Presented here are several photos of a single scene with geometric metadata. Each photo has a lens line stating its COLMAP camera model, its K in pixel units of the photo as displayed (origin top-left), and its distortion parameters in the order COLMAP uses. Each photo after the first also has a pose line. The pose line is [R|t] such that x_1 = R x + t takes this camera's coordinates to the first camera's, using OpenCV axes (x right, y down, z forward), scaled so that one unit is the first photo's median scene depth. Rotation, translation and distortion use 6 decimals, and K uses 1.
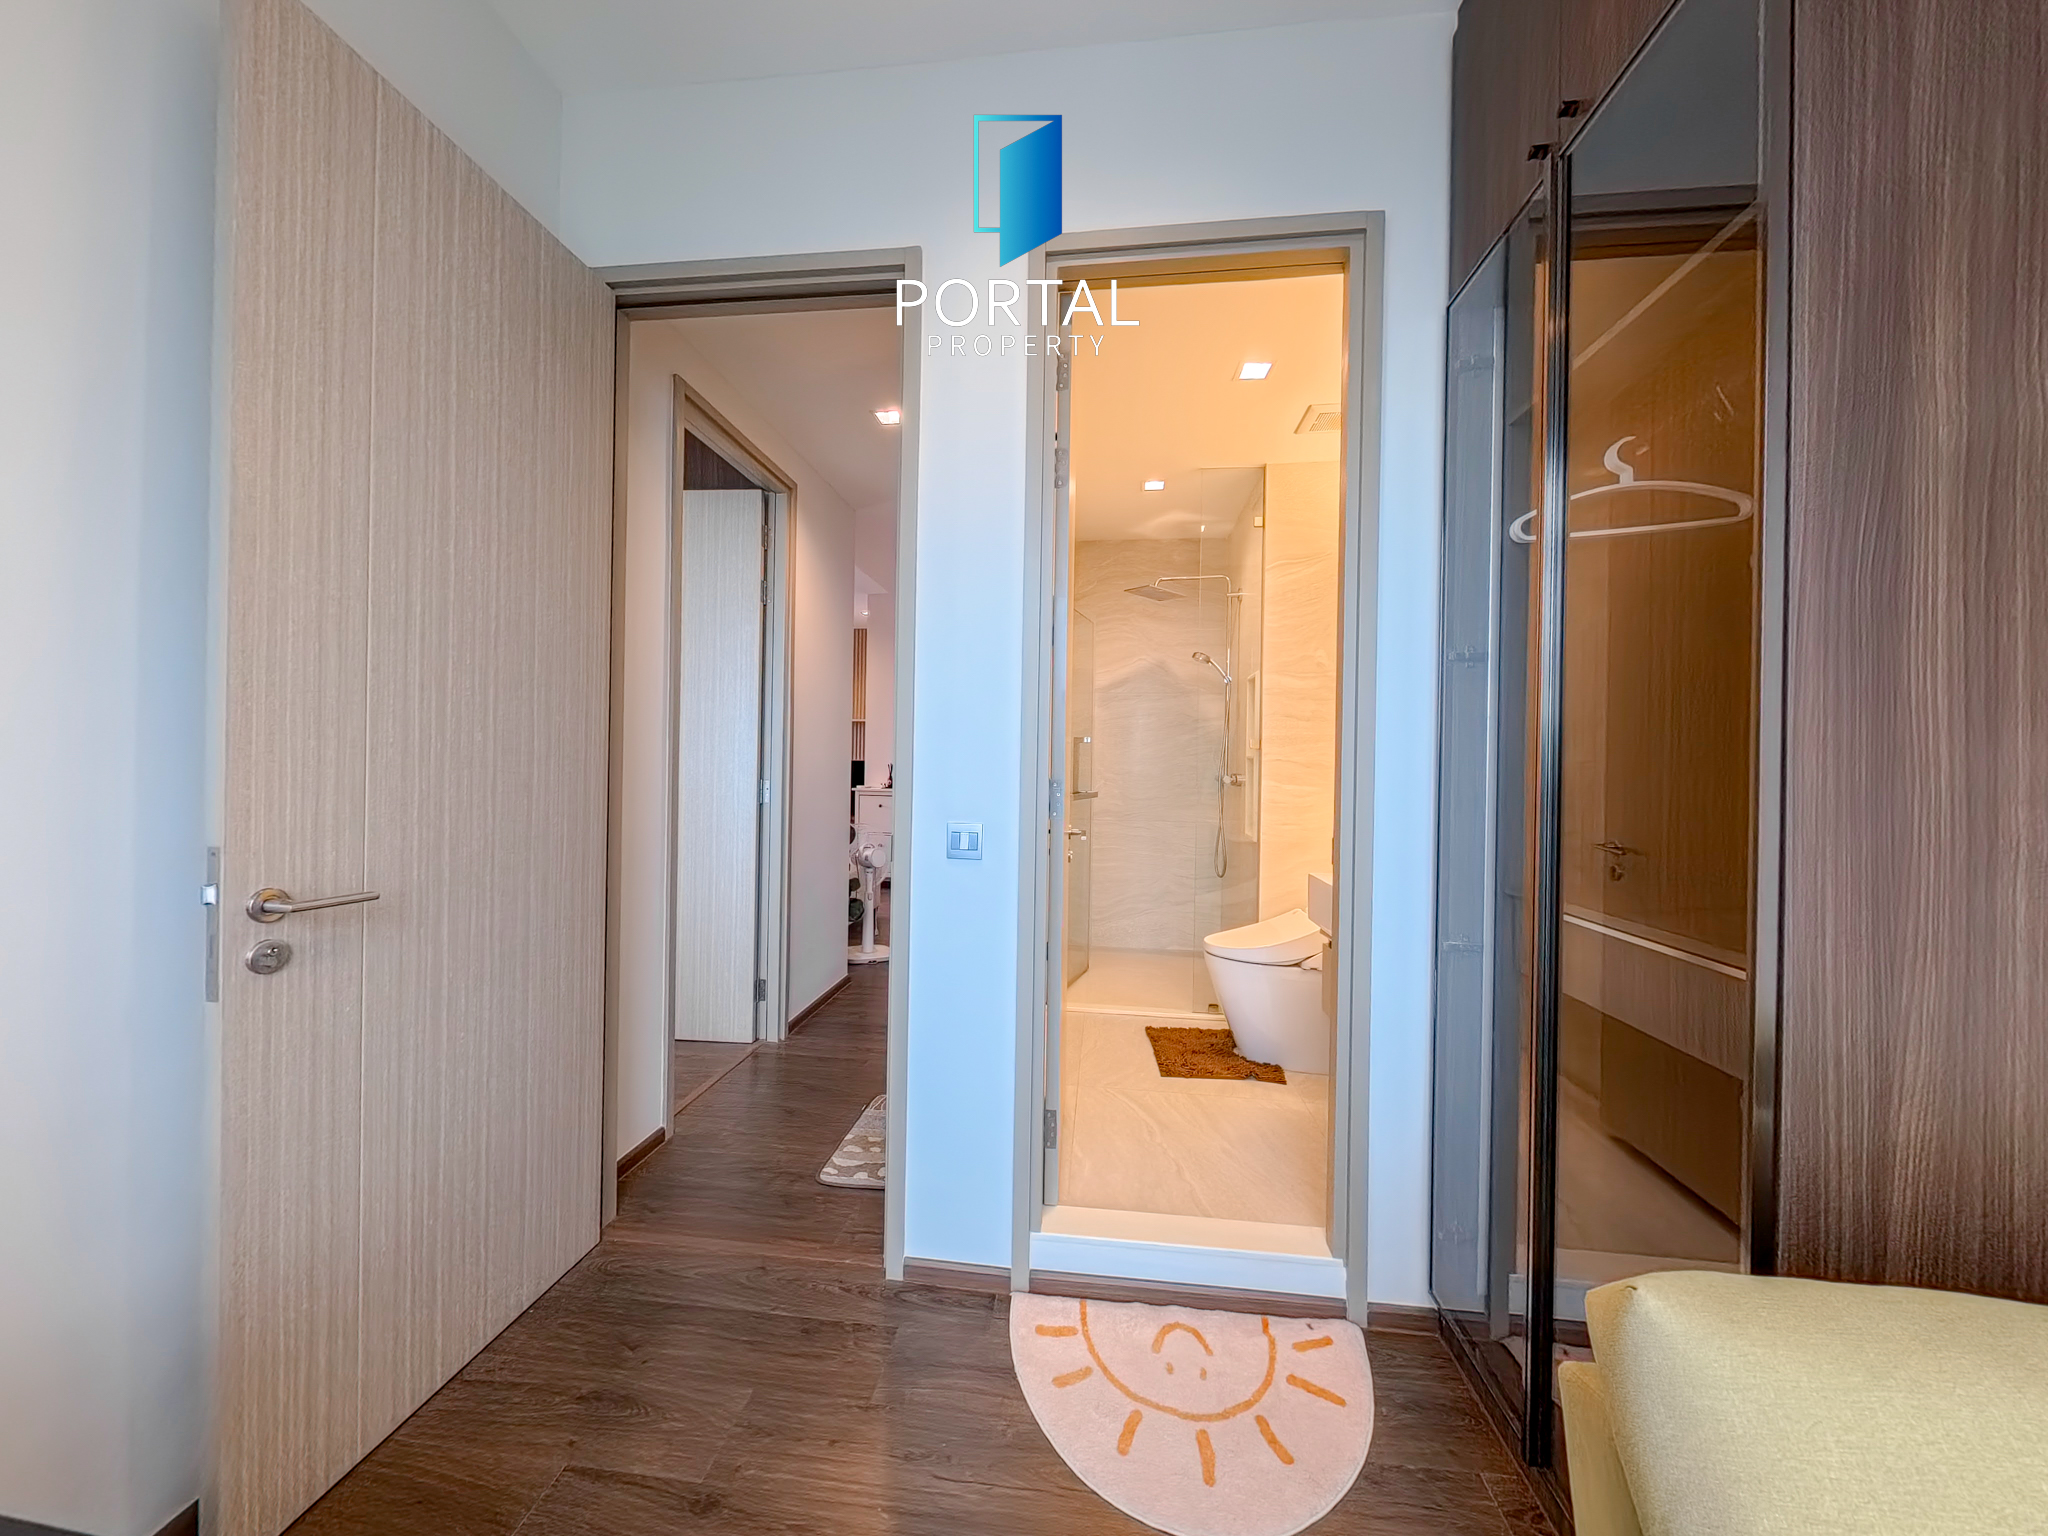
lens RADIAL K [[712.1, 0, 1022.7], [0, 712.1, 766.7], [0, 0, 1]] dist [0.002589, -0.001121]
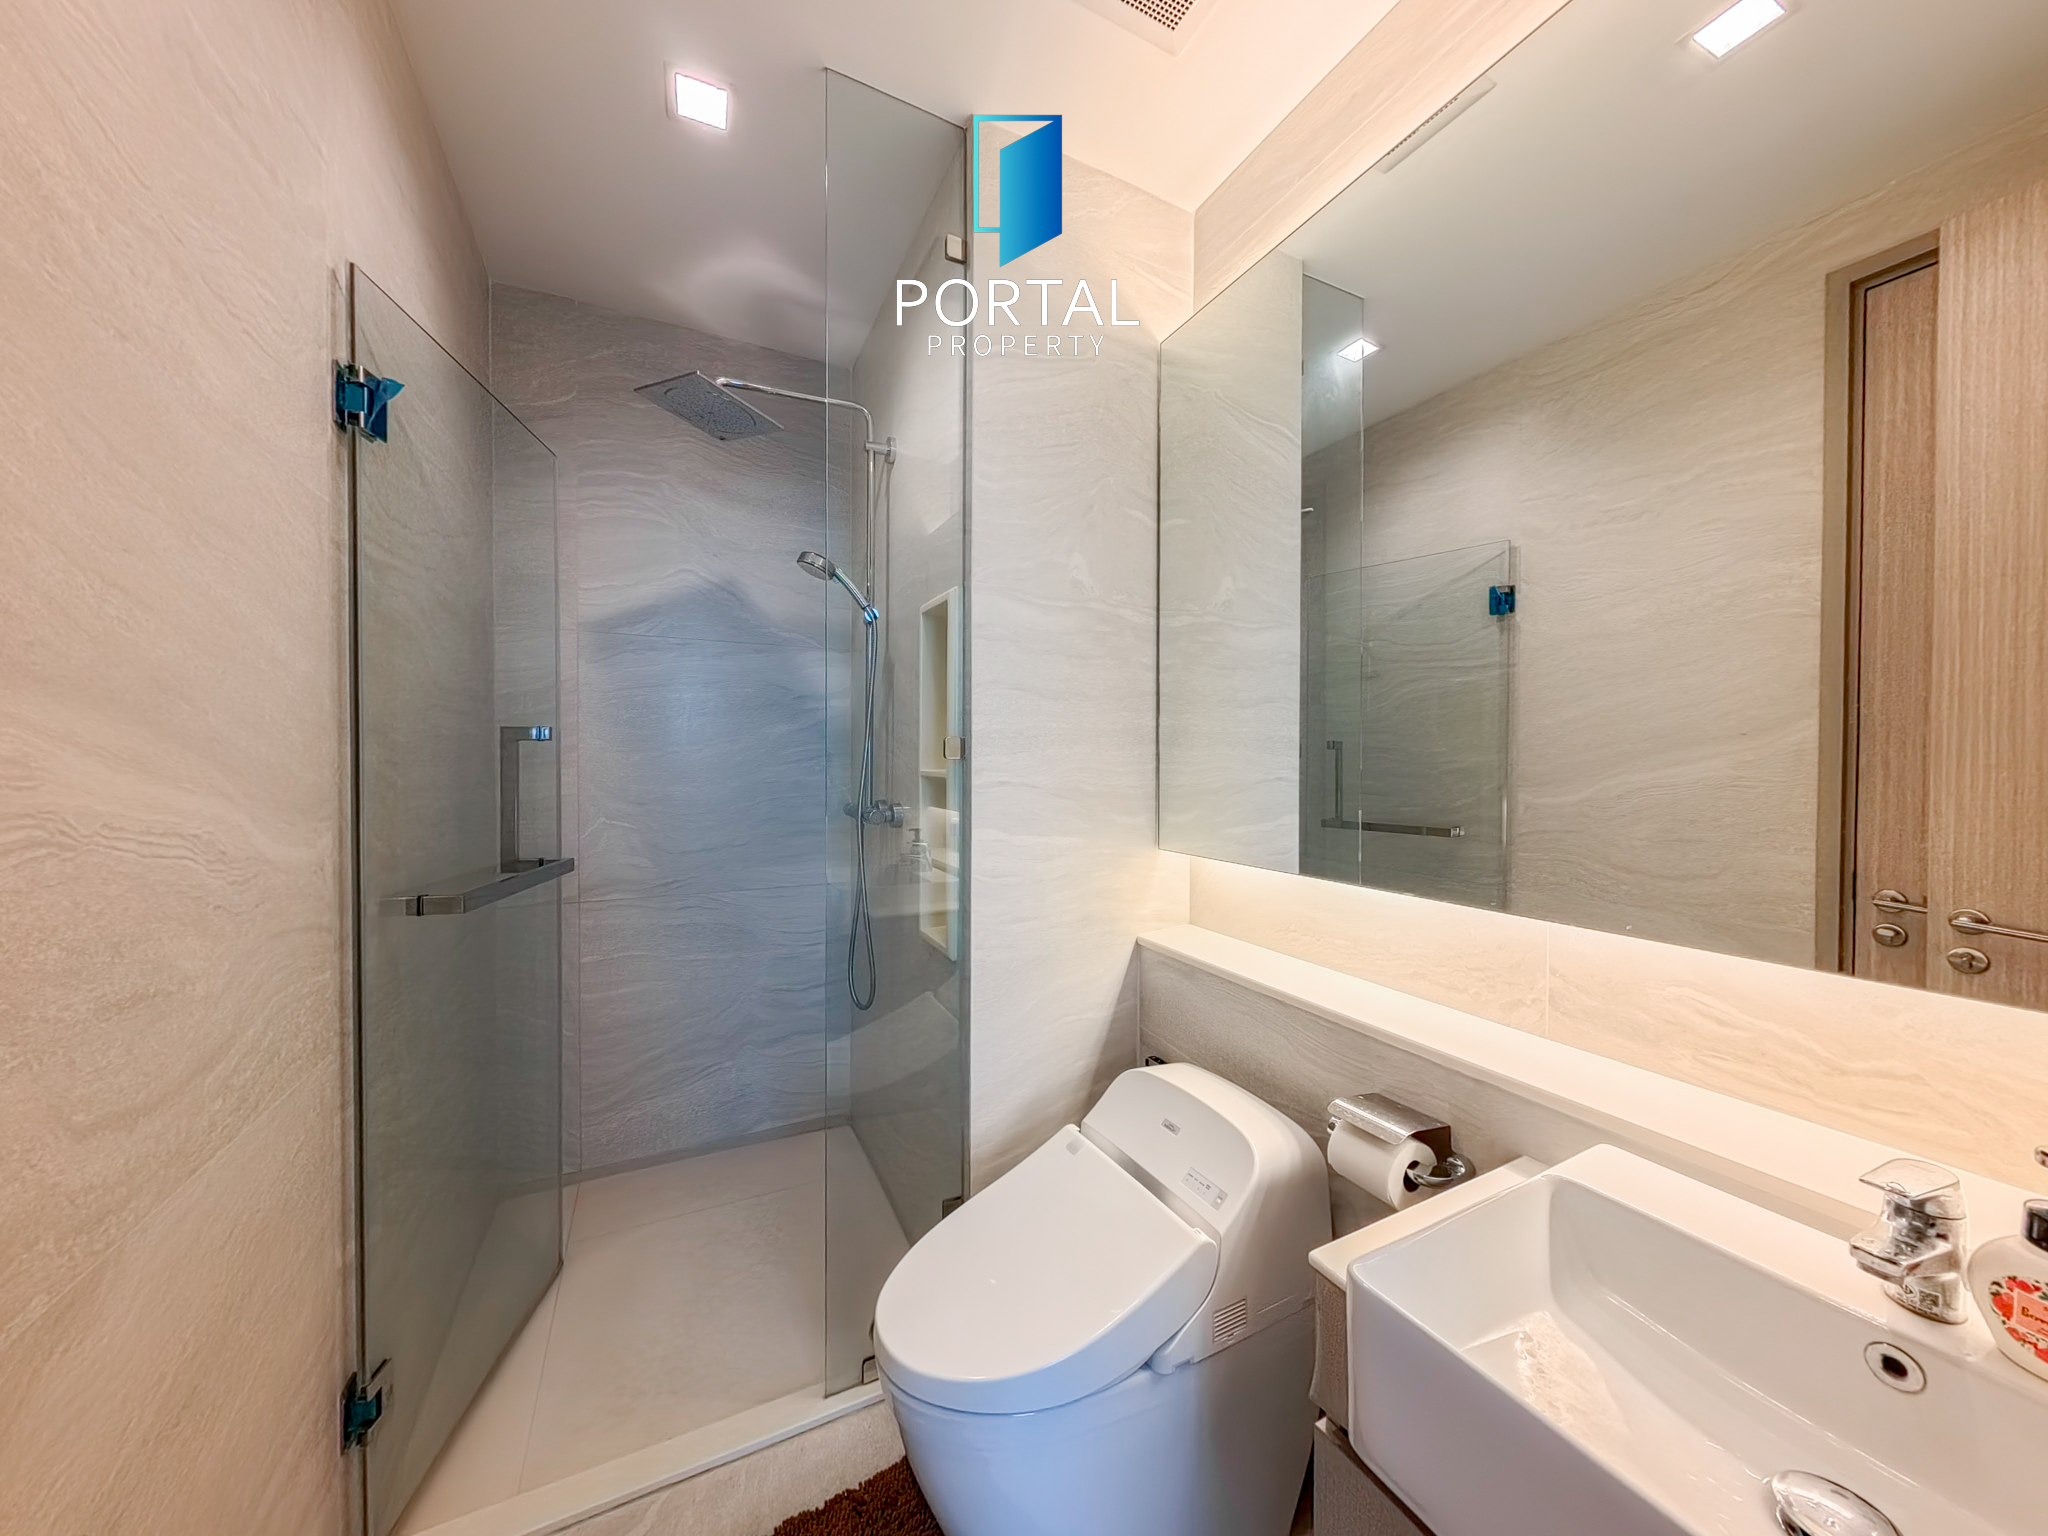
lens RADIAL K [[712.1, 0, 1024.9], [0, 712.1, 763.8], [0, 0, 1]] dist [0.002589, -0.001121]
pose [[0.838952, -0.018657, 0.543886, 0.095640], [0.010291, 0.999777, 0.018420, -0.024490], [-0.544109, -0.009856, 0.838957, 0.476542]]
